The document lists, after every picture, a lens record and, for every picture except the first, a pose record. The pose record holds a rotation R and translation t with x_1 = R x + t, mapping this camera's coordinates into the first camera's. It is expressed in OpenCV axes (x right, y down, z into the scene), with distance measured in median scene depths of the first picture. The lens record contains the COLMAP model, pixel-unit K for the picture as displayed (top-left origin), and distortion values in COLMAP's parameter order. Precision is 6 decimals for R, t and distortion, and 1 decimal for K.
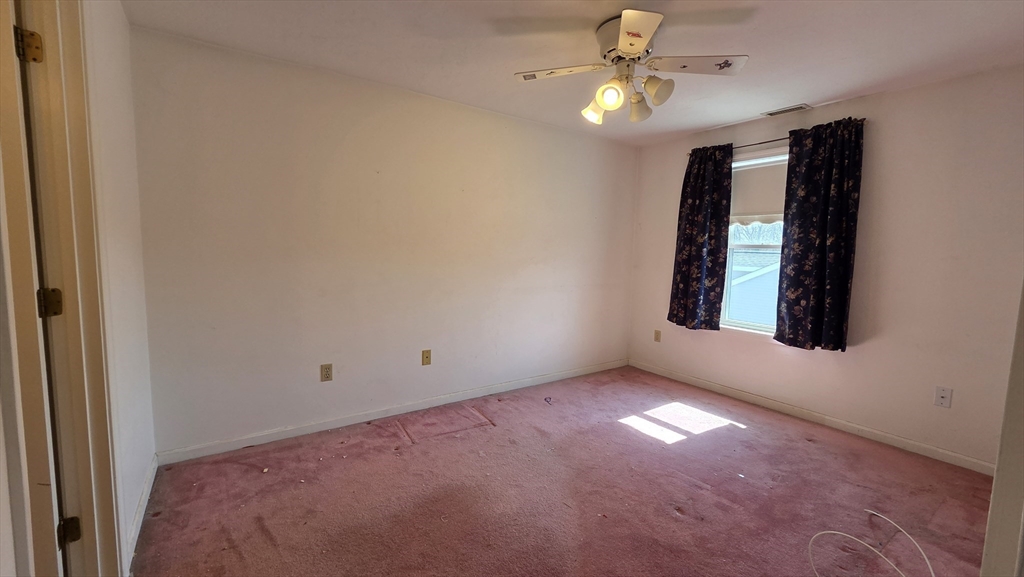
lens RADIAL K [[418.8, 0, 507.7], [0, 418.8, 287.4], [0, 0, 1]] dist [0.004689, 0.000264]
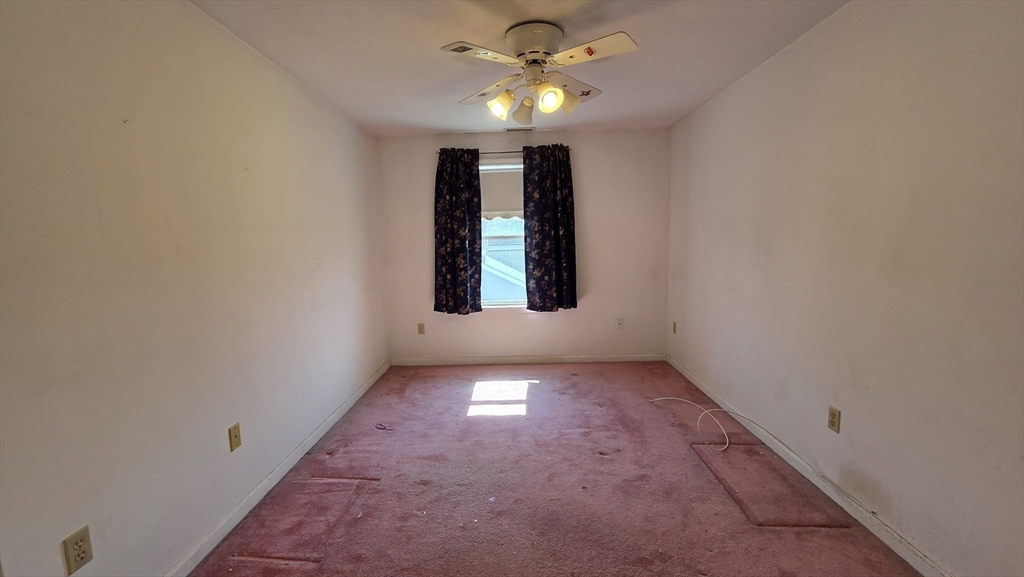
lens RADIAL K [[418.8, 0, 507.7], [0, 418.8, 287.4], [0, 0, 1]] dist [0.004689, 0.000264]
pose [[0.581822, -0.135537, 0.801943, -0.416816], [0.117447, 0.989683, 0.082057, -0.054506], [-0.804791, 0.046444, 0.591738, 0.287912]]
